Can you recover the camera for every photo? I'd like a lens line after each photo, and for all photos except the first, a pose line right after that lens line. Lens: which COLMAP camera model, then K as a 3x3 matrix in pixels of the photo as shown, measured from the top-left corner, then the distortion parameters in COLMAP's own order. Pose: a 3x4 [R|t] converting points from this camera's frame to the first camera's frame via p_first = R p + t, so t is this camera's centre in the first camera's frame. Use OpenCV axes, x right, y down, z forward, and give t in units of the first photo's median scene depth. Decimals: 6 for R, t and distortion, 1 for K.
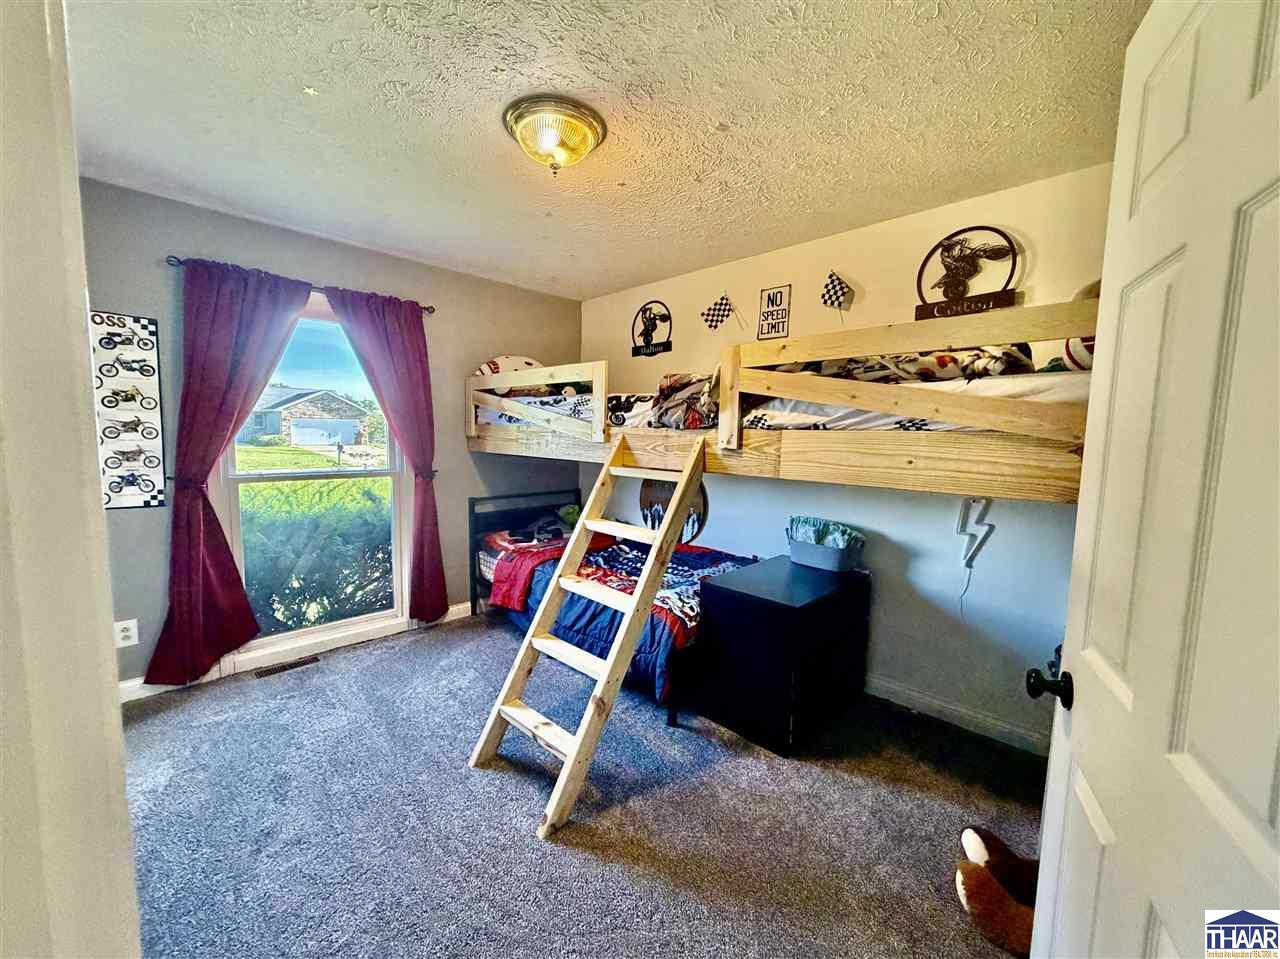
lens RADIAL K [[533.9, 0, 640.0], [0, 533.9, 479.5], [0, 0, 1]] dist [0.020554, -0.000040]
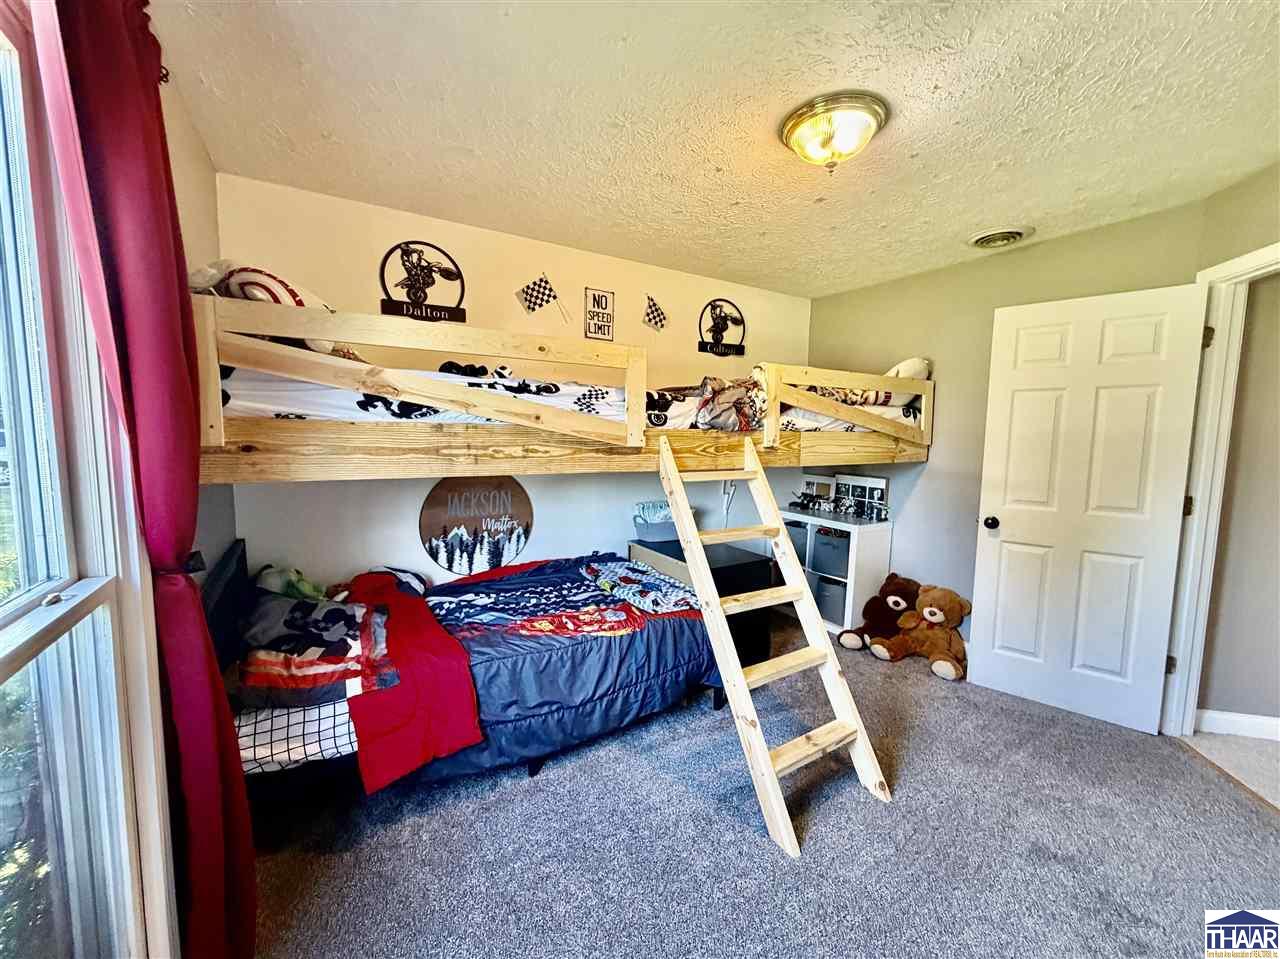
lens RADIAL K [[506.8, 0, 635.9], [0, 506.8, 486.4], [0, 0, 1]] dist [0.001732, 0.000185]
pose [[0.225803, -0.118275, 0.966966, -0.752697], [0.079584, 0.991524, 0.102695, -0.080847], [-0.970917, 0.053767, 0.233302, 0.756462]]
